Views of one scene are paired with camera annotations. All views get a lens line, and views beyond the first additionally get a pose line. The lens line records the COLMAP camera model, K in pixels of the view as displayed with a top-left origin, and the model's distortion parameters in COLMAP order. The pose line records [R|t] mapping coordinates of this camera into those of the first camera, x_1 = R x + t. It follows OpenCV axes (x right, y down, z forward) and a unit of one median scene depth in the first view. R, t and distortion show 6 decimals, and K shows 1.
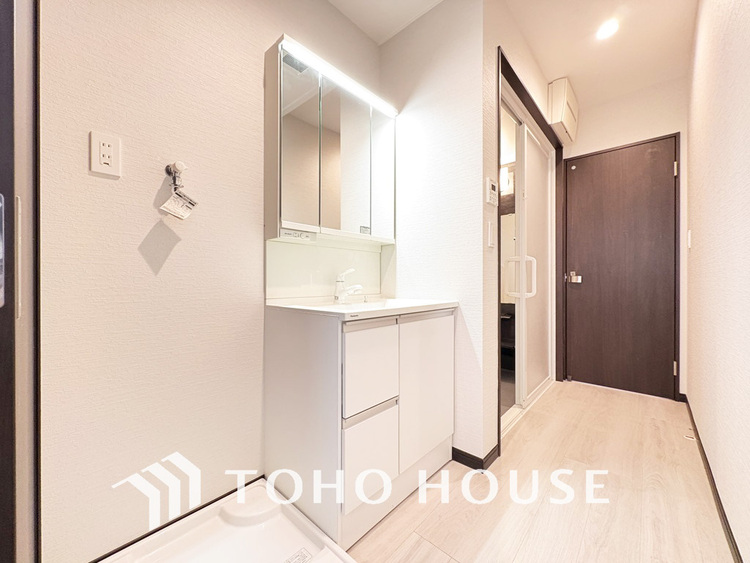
lens RADIAL K [[301.0, 0, 376.1], [0, 301.0, 283.0], [0, 0, 1]] dist [-0.000206, 0.000048]
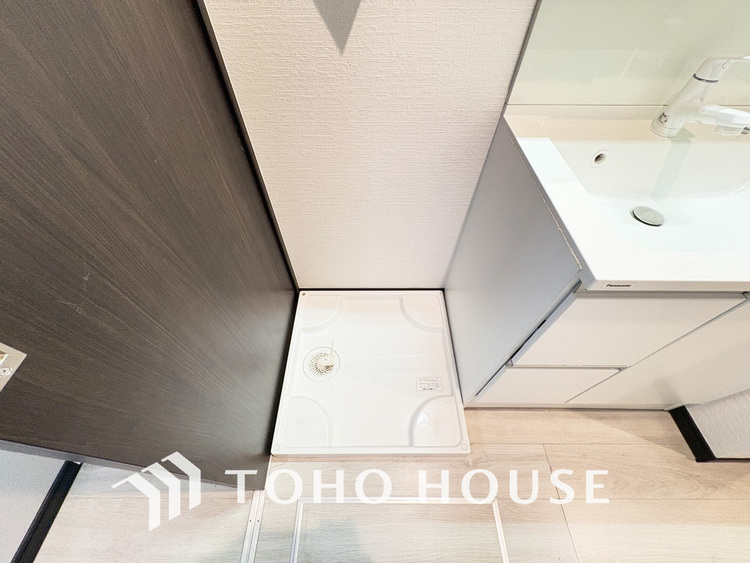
lens RADIAL K [[301.0, 0, 373.2], [0, 301.0, 282.7], [0, 0, 1]] dist [-0.000206, 0.000048]
pose [[0.671018, 0.591233, -0.447413, -0.077630], [-0.002422, 0.605182, 0.796083, -0.161461], [0.741437, -0.533102, 0.407520, 0.359633]]
